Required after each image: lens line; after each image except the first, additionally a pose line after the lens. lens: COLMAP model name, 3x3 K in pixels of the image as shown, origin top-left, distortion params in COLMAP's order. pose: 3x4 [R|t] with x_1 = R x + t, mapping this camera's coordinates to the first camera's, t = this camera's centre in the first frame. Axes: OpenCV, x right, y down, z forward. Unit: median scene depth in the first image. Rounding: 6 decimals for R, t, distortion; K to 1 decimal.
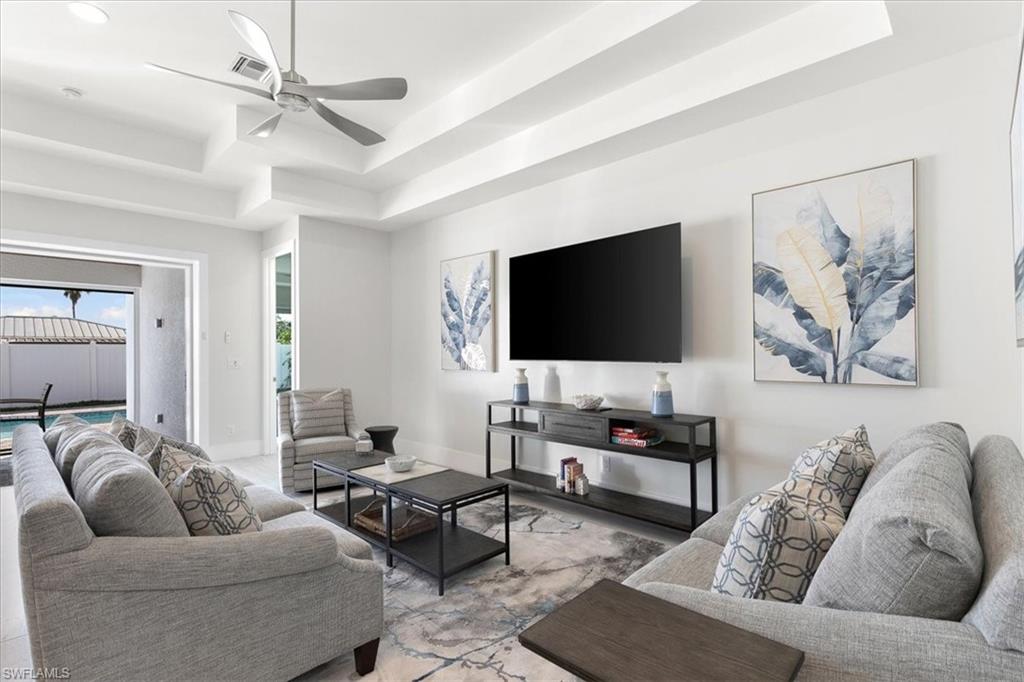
lens RADIAL K [[490.7, 0, 512.6], [0, 490.7, 345.0], [0, 0, 1]] dist [-0.012711, -0.000176]
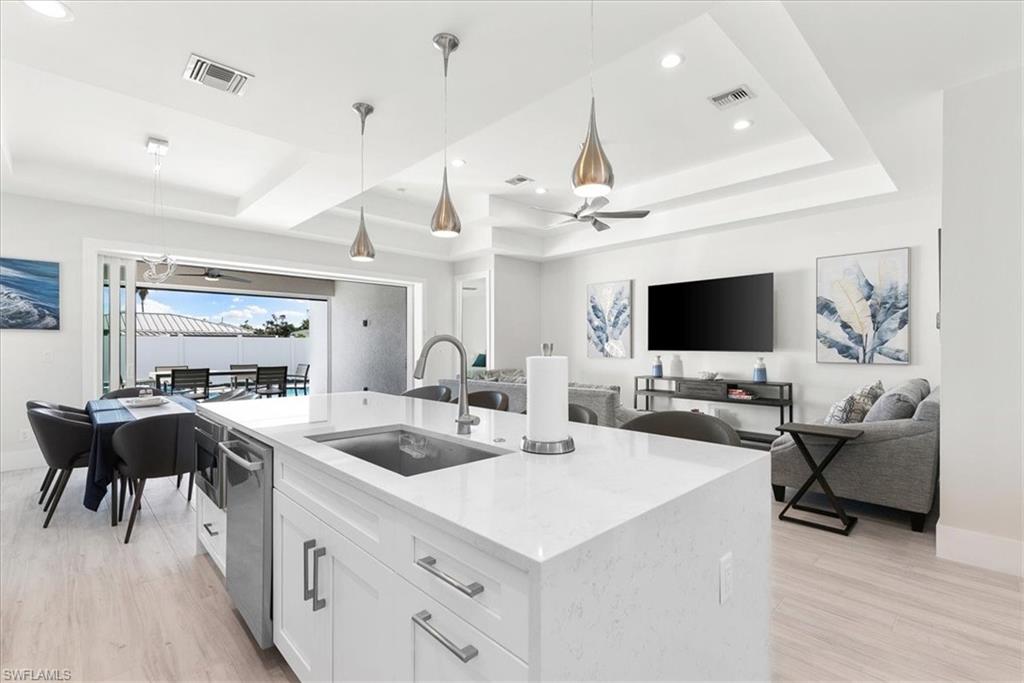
lens RADIAL K [[461.1, 0, 506.9], [0, 461.1, 343.6], [0, 0, 1]] dist [-0.010288, -0.000074]
pose [[0.998553, 0.009165, -0.052981, -0.494545], [-0.008788, 0.999934, 0.007343, 0.002138], [0.053045, -0.006867, 0.998569, -0.666205]]
